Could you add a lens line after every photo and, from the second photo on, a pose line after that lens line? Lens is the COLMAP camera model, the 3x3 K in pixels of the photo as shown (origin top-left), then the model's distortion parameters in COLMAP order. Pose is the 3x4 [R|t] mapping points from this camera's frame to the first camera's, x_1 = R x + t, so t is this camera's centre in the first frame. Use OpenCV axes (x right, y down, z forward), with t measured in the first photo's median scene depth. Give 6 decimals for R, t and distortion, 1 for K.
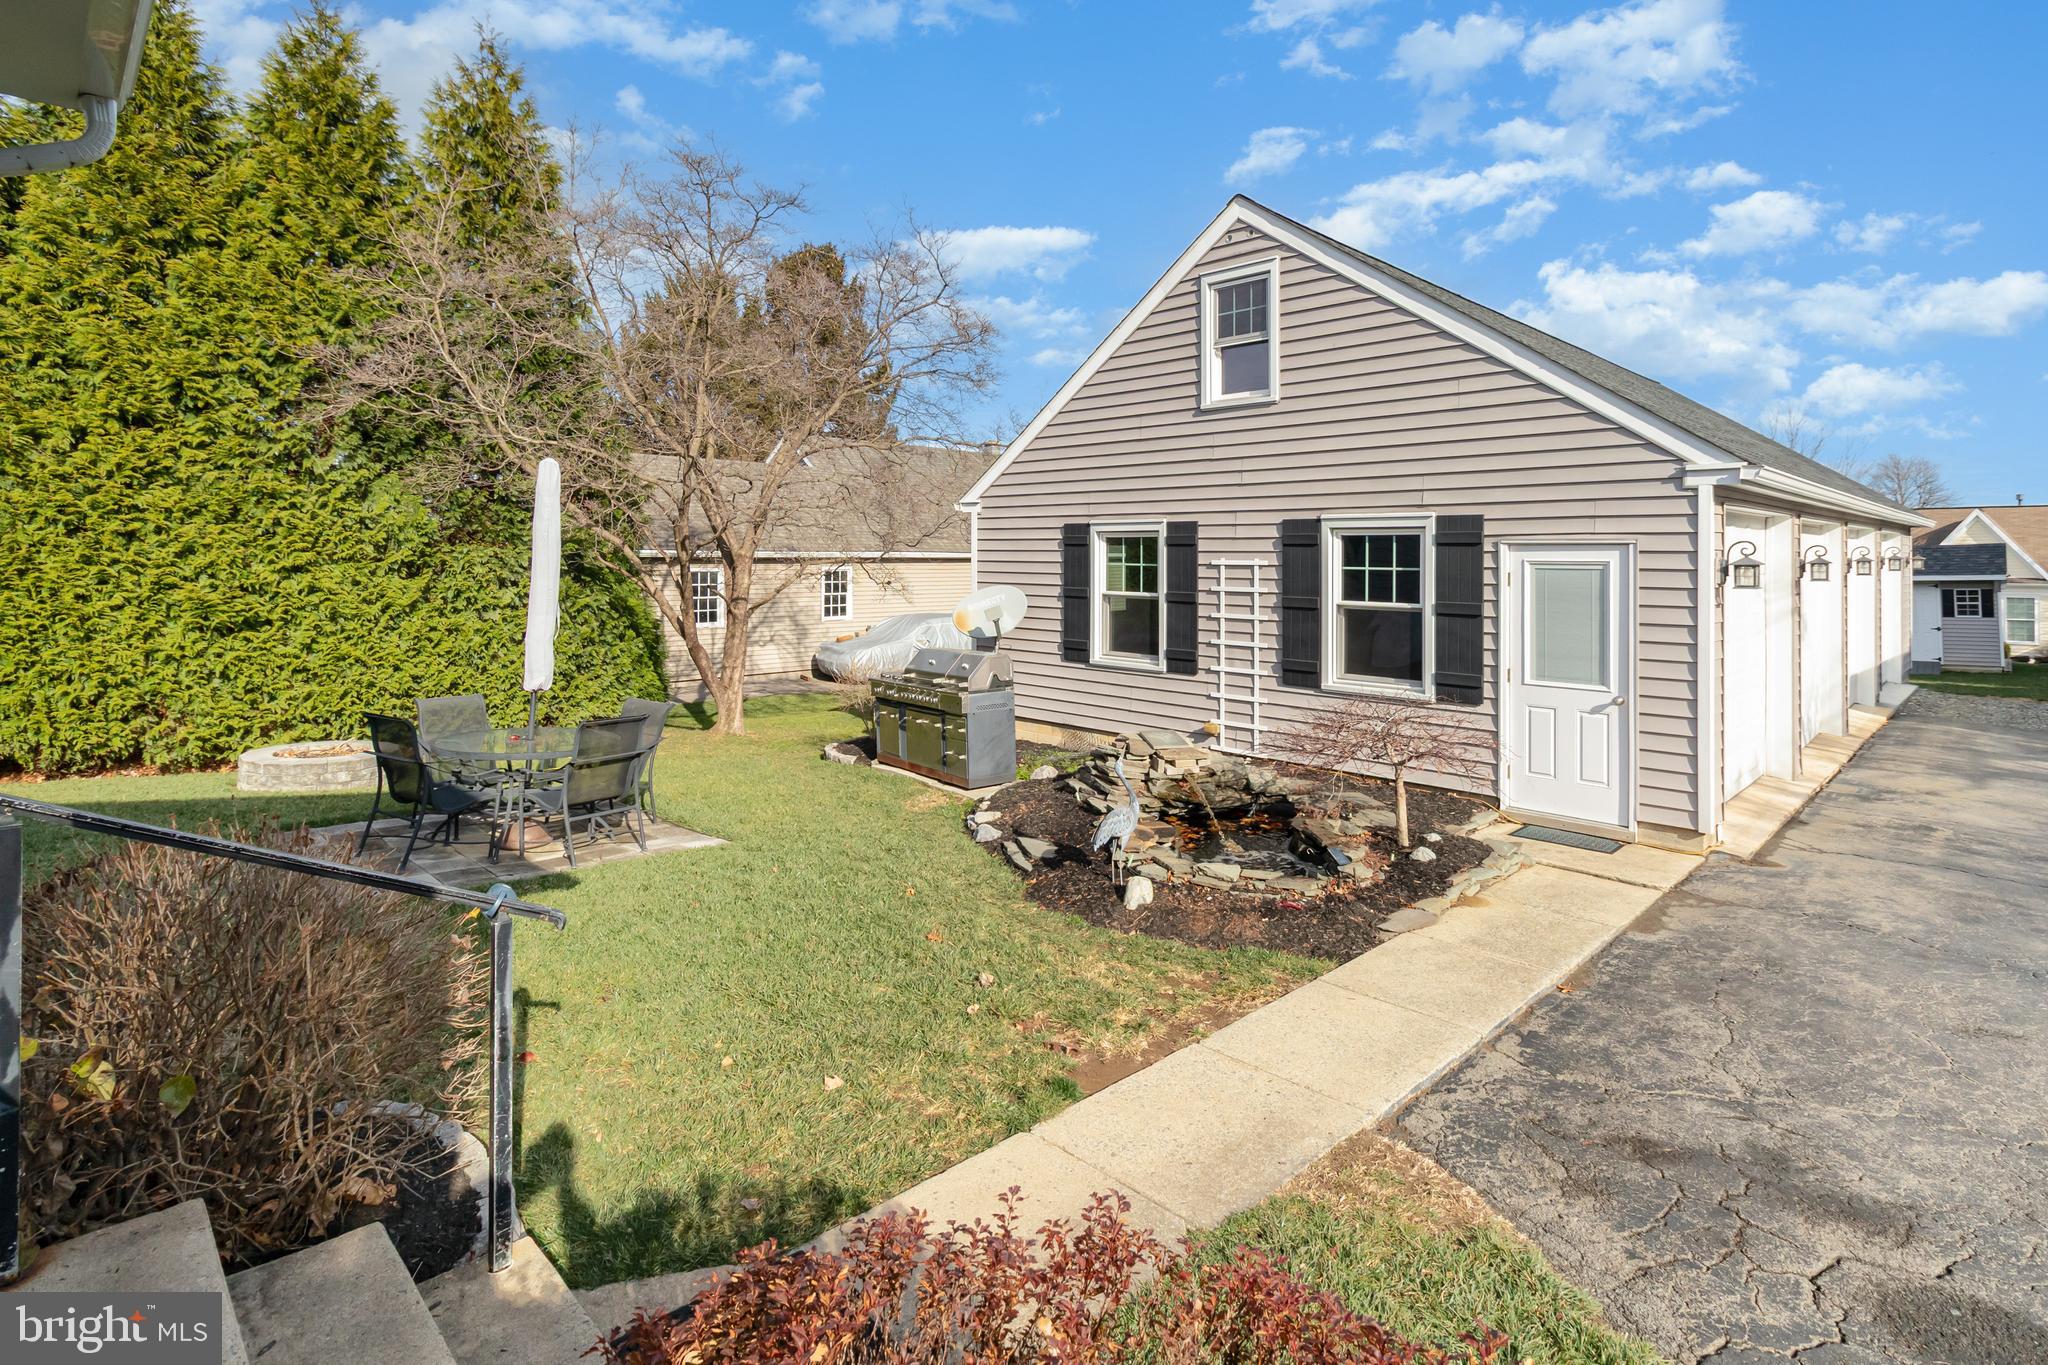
lens RADIAL K [[982.1, 0, 1034.3], [0, 982.1, 680.5], [0, 0, 1]] dist [-0.000547, 0.000056]
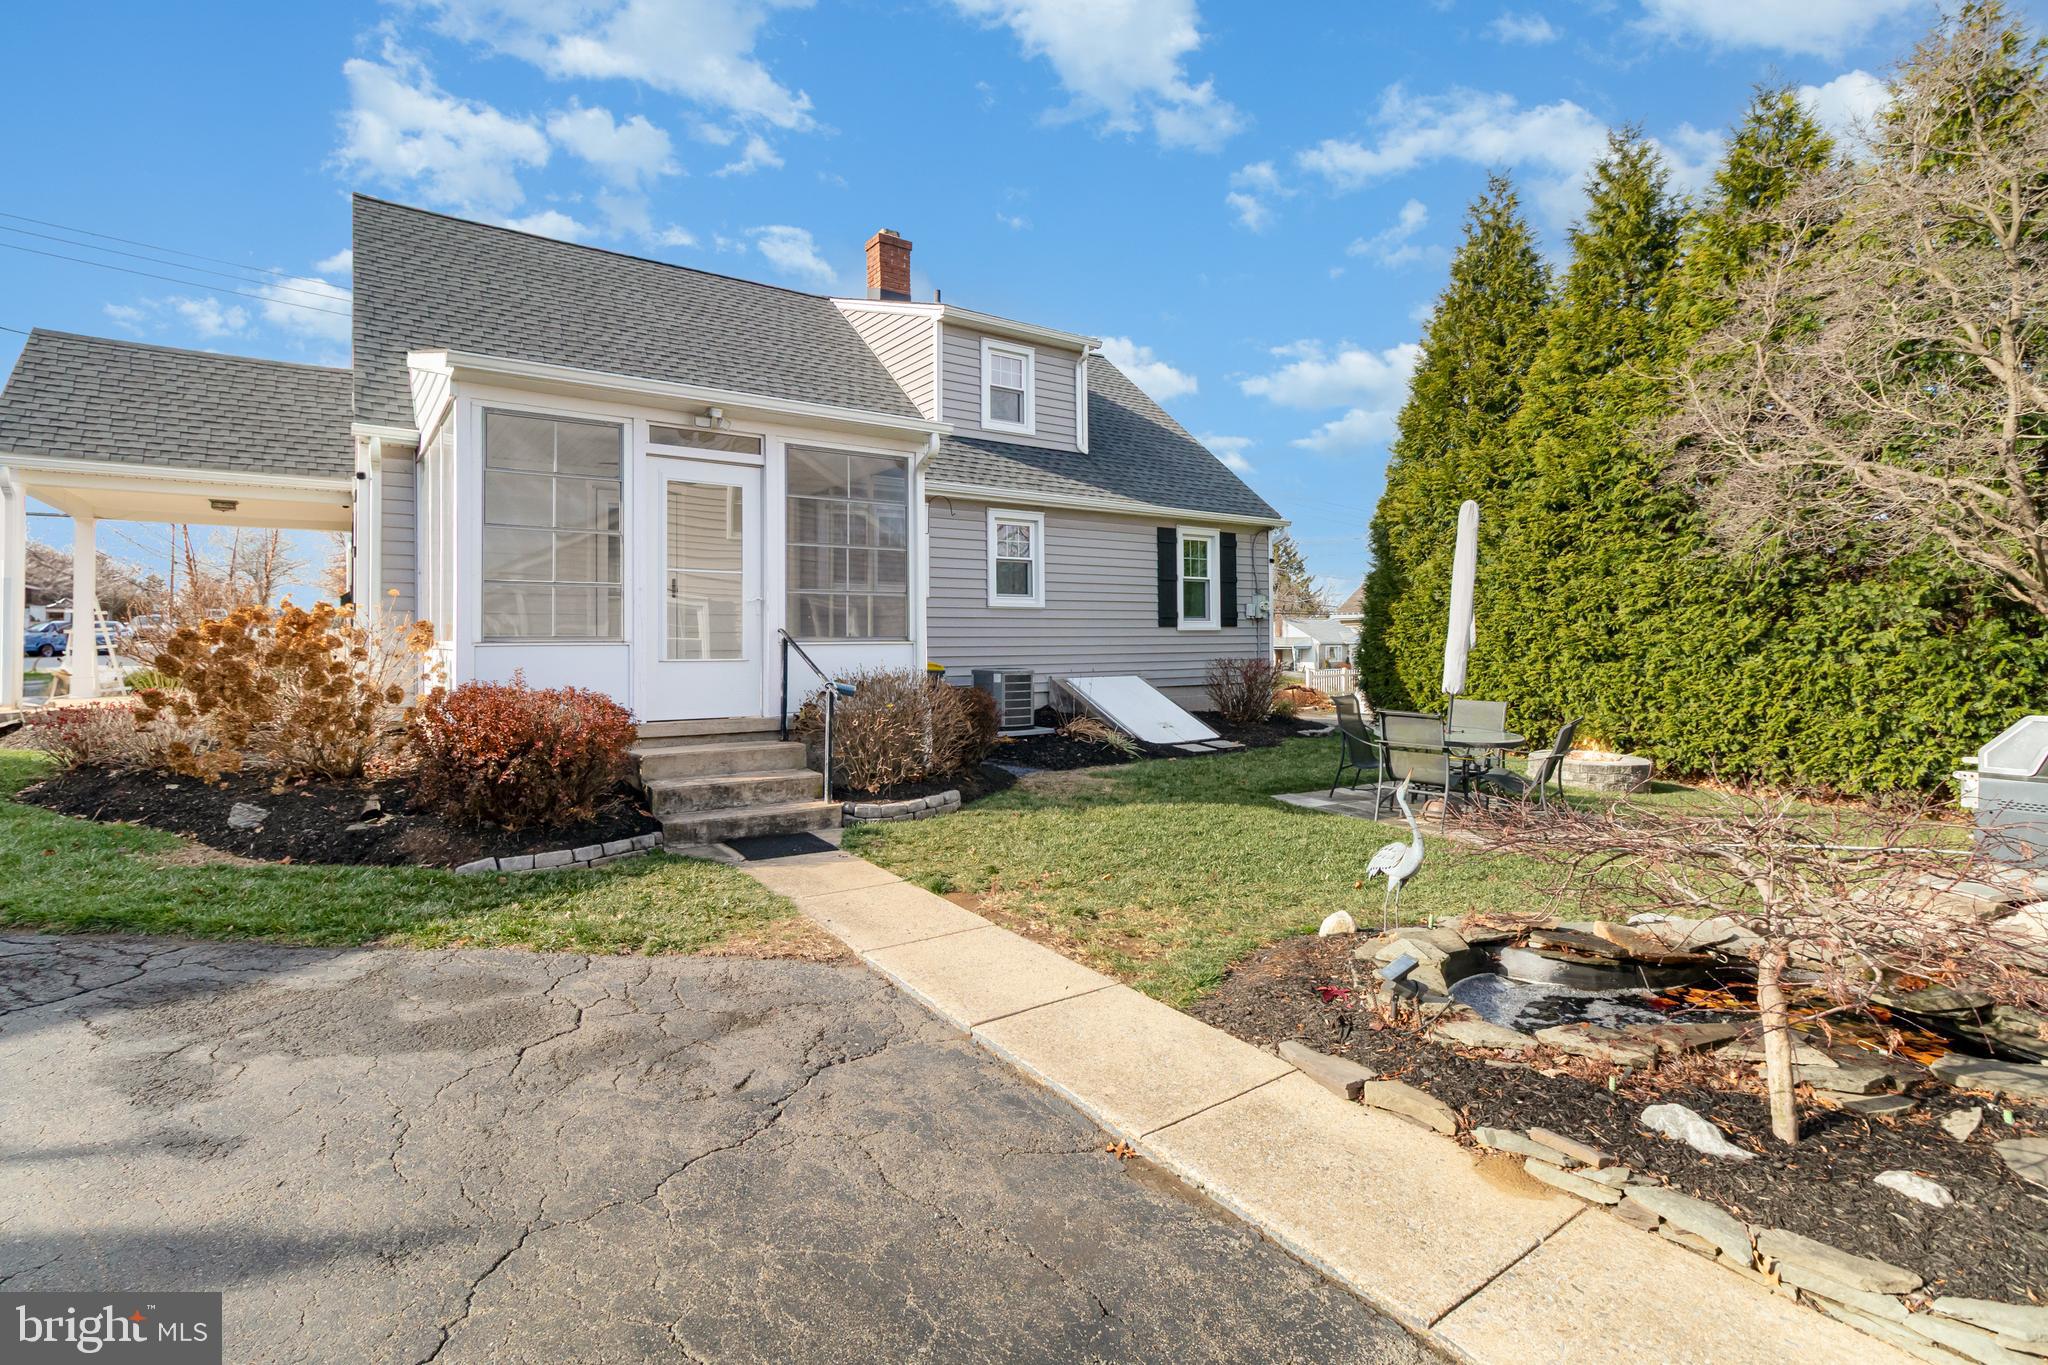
lens RADIAL K [[982.1, 0, 1034.0], [0, 982.1, 670.3], [0, 0, 1]] dist [-0.000547, 0.000056]
pose [[-0.155895, 0.025125, -0.987454, 1.295278], [-0.121814, 0.991557, 0.044461, -0.013529], [0.980234, 0.127217, -0.151518, 1.116541]]
